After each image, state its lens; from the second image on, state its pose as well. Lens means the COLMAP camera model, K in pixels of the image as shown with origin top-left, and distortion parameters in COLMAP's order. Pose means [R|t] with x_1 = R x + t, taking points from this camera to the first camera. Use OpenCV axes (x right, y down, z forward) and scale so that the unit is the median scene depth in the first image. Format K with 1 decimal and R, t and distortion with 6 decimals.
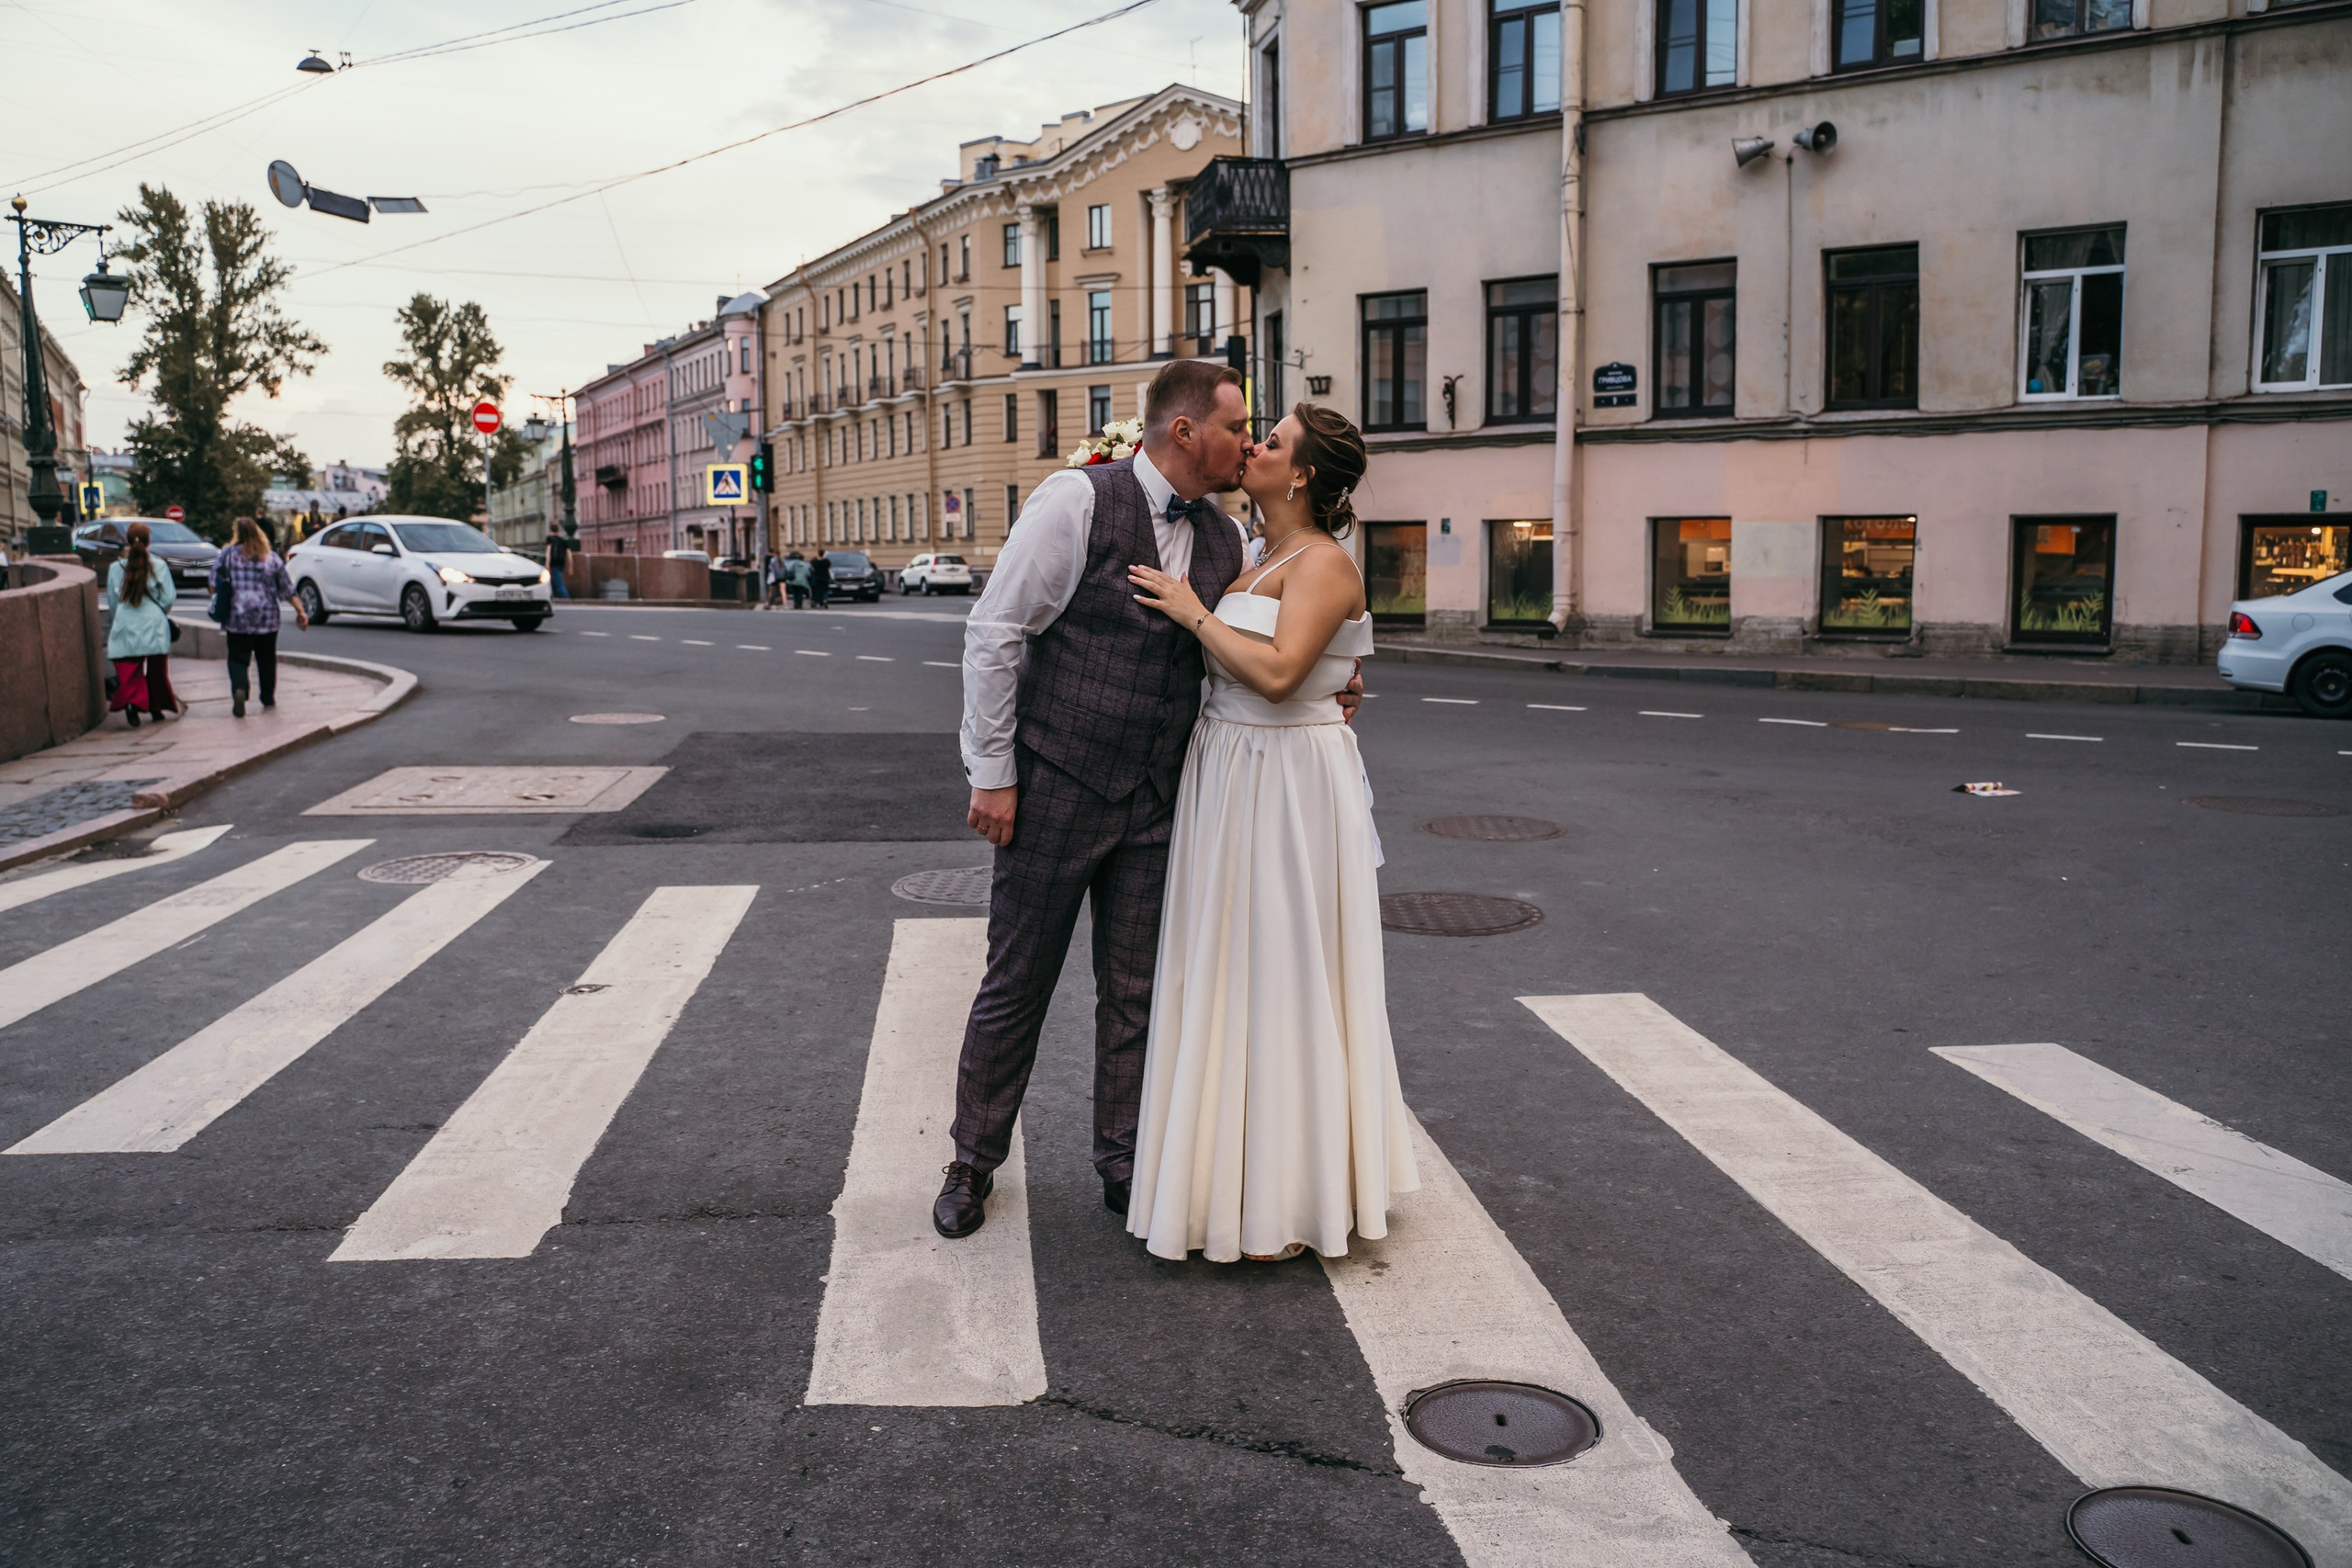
lens RADIAL K [[1892.8, 0, 1172.8], [0, 1892.8, 787.0], [0, 0, 1]] dist [-0.116676, 0.096895]
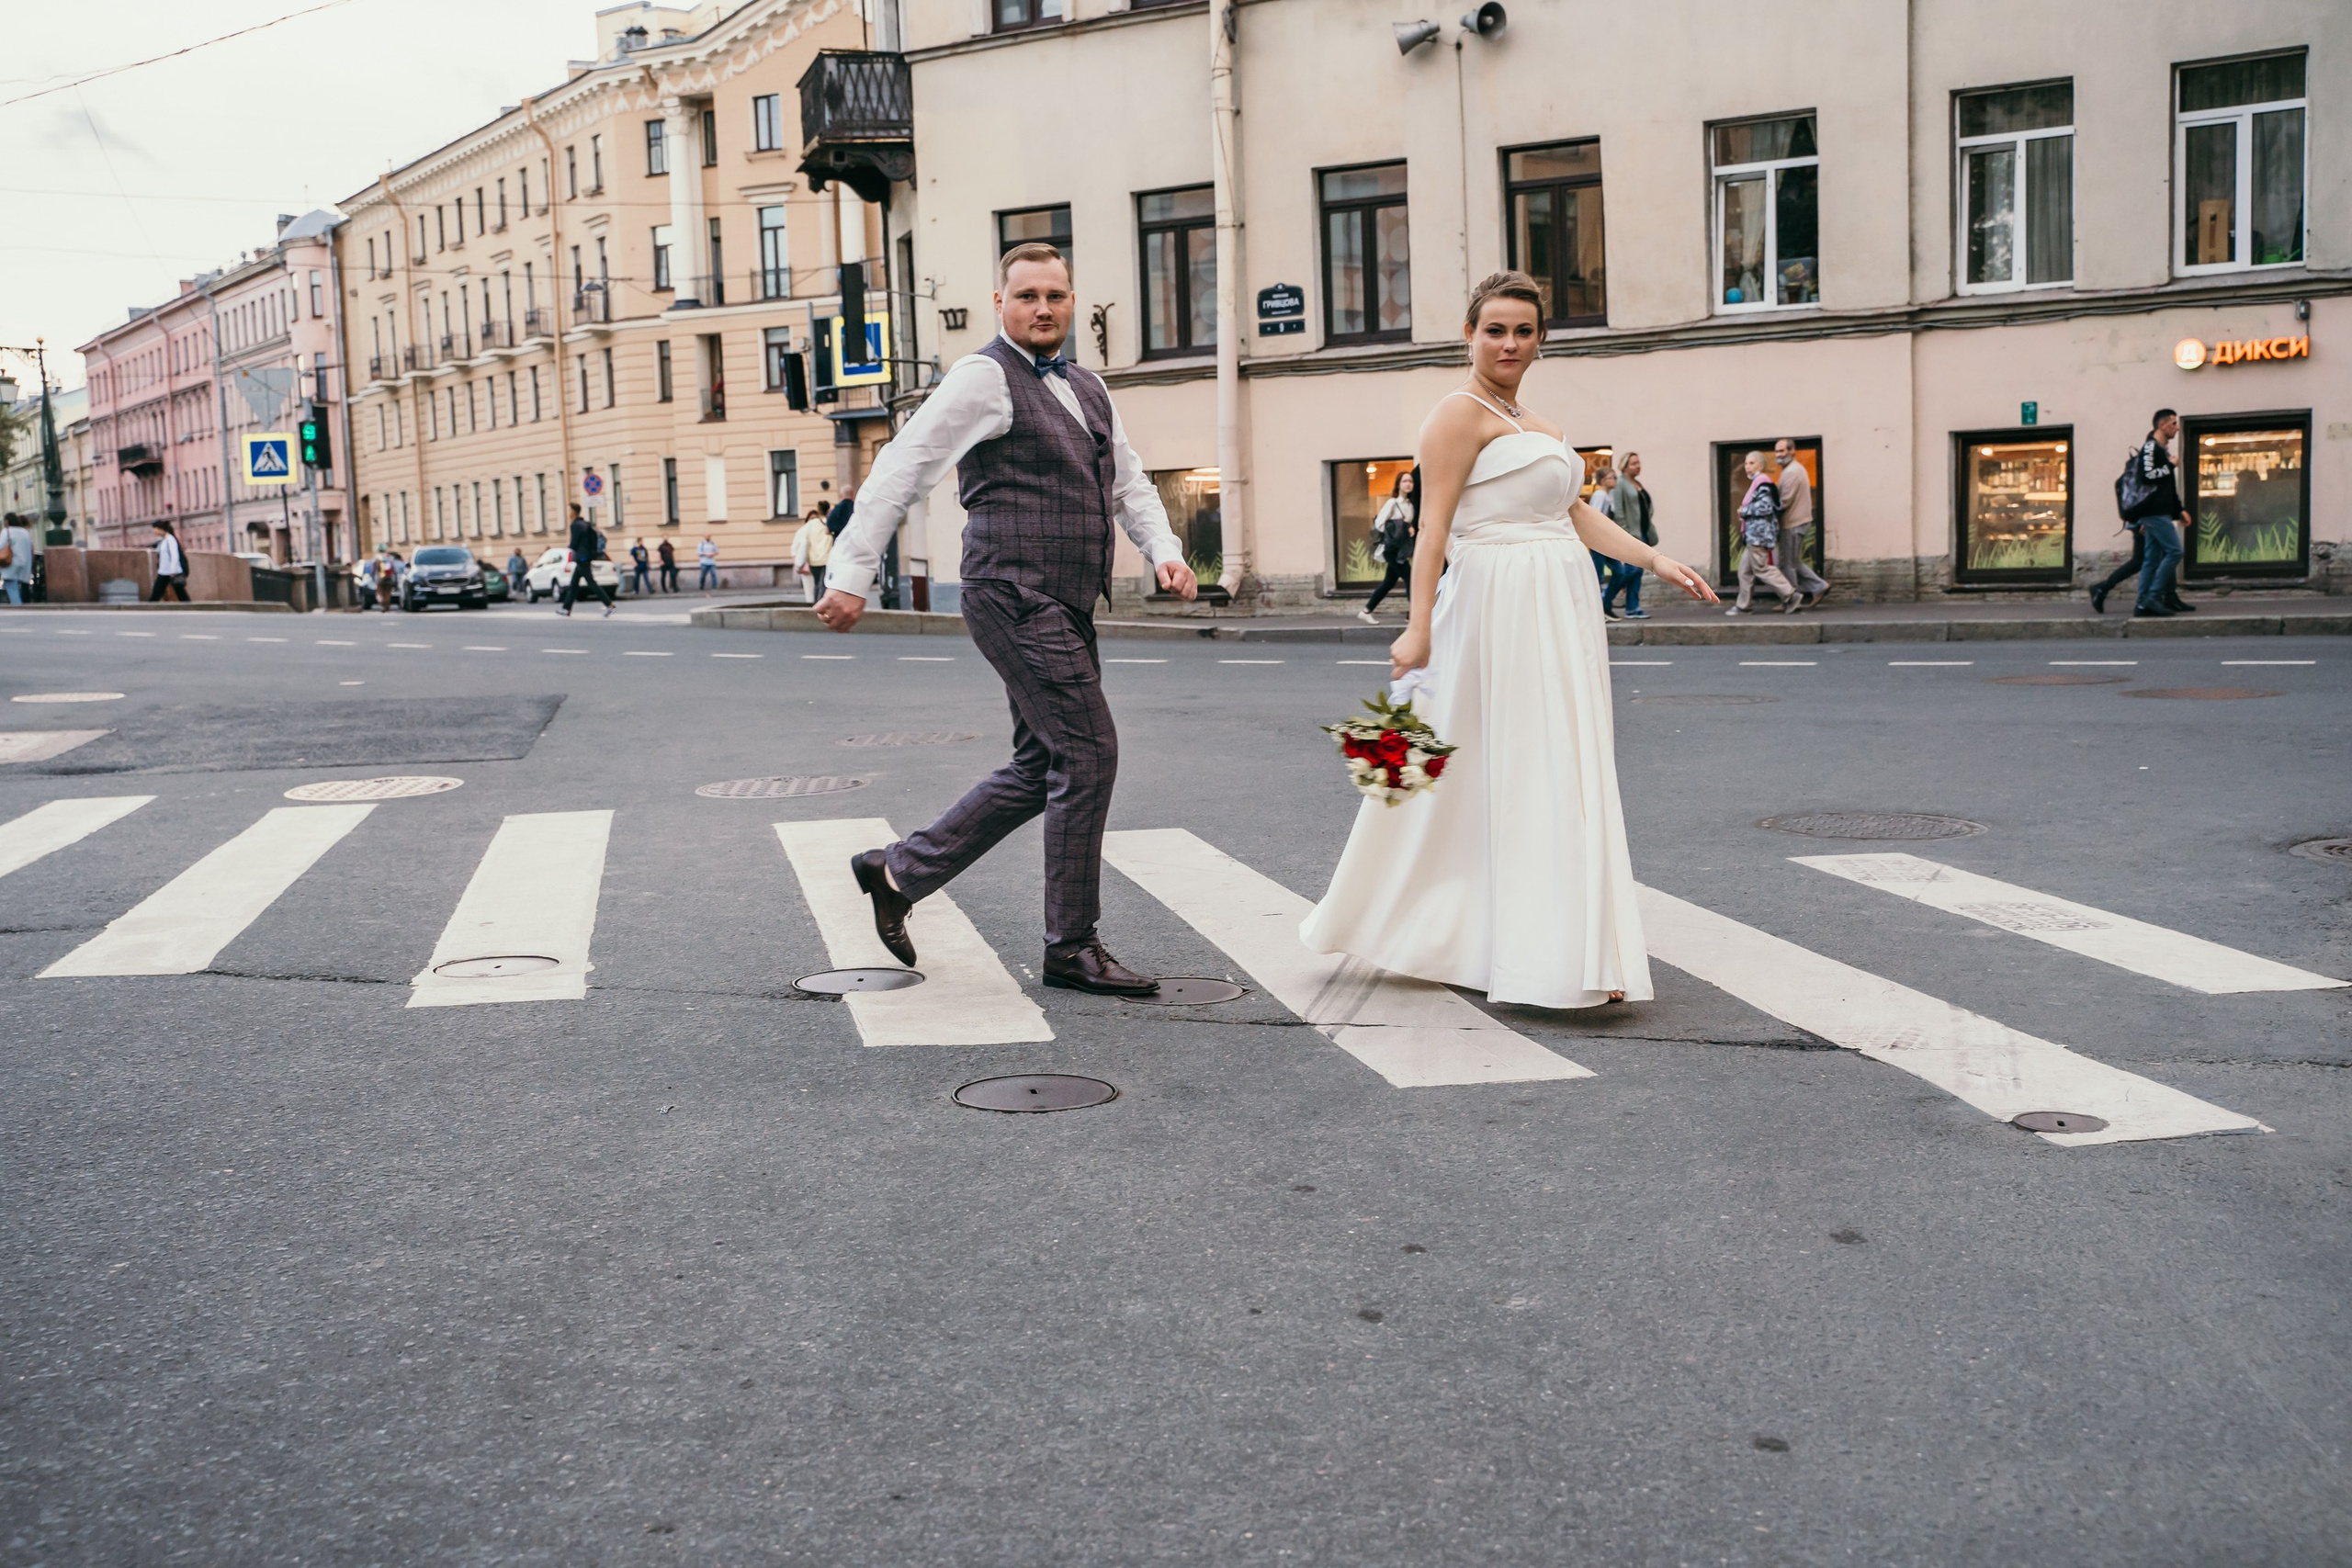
lens RADIAL K [[2510.4, 0, 1170.9], [0, 2510.4, 795.8], [0, 0, 1]] dist [-0.003463, 0.000000]
pose [[0.995229, -0.036991, 0.090277, 0.071863], [0.039171, 0.998979, -0.022493, 0.034684], [-0.089353, 0.025921, 0.995663, -0.148530]]
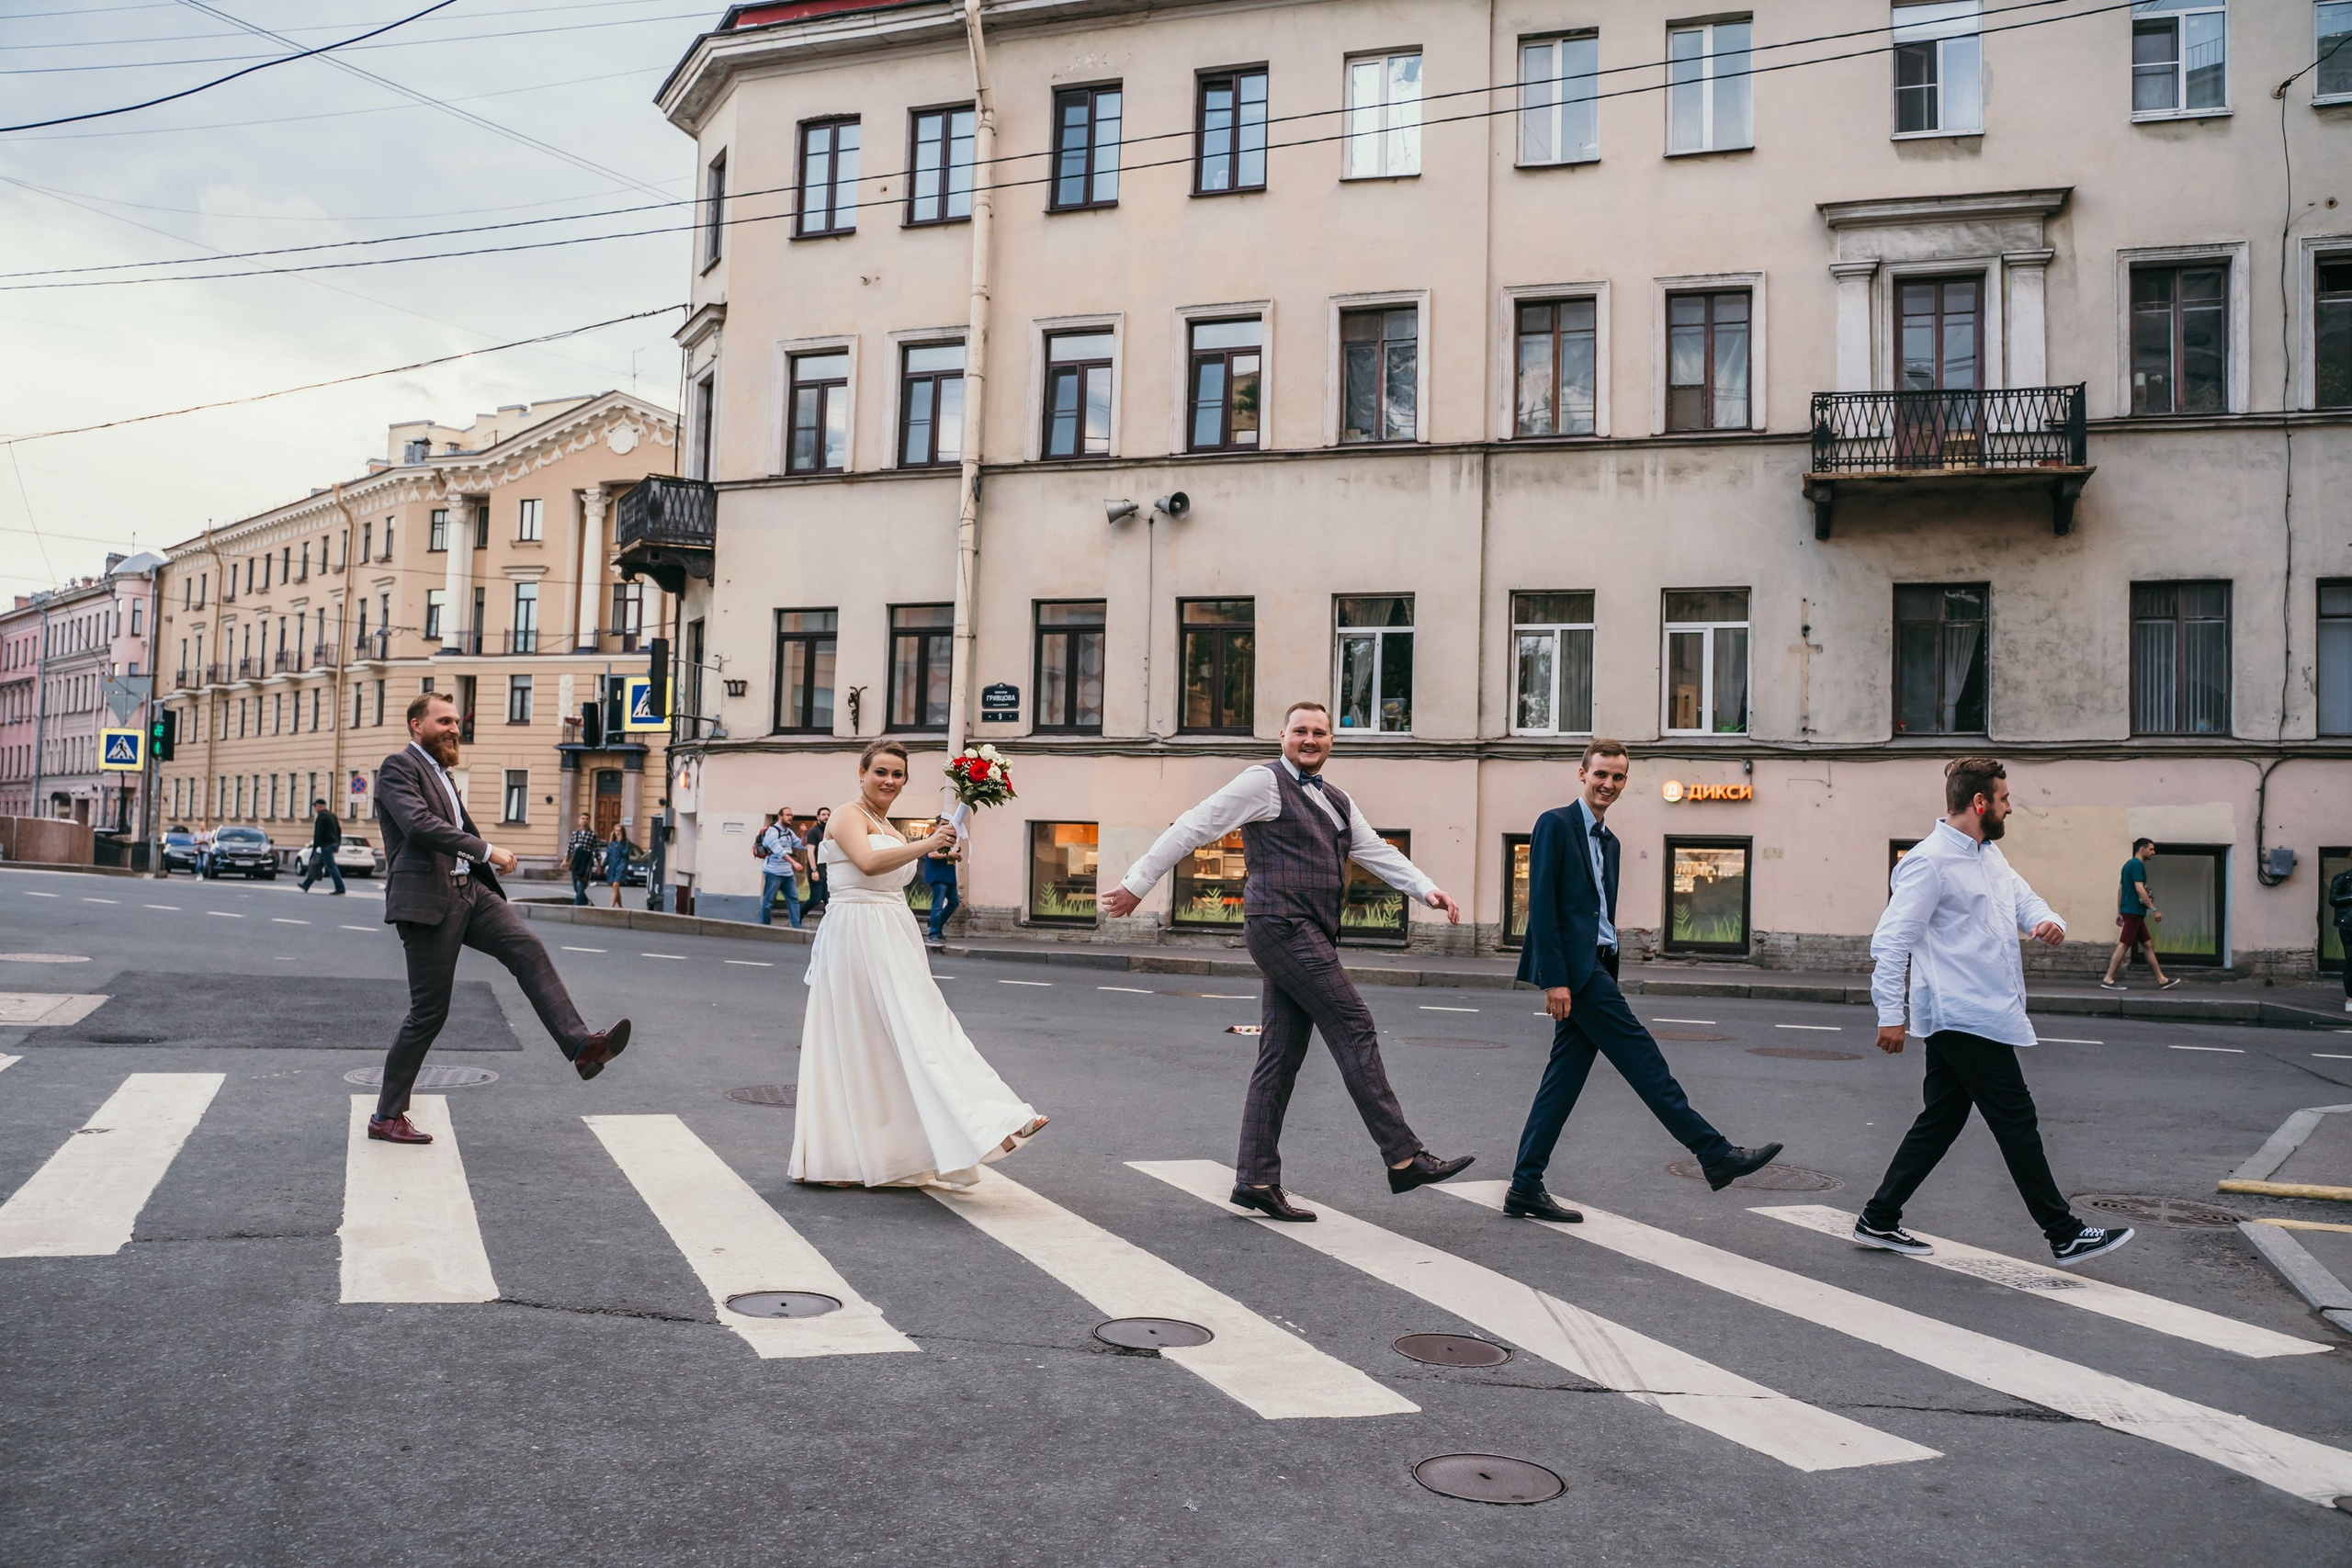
lens RADIAL K [[1892.8, 0, 1165.1], [0, 1892.8, 792.7], [0, 0, 1]] dist [-0.116676, 0.096895]
pose [[0.954707, 0.048558, 0.293559, -0.001445], [-0.001410, 0.987322, -0.158726, 0.019944], [-0.297544, 0.151123, 0.942671, -0.096980]]
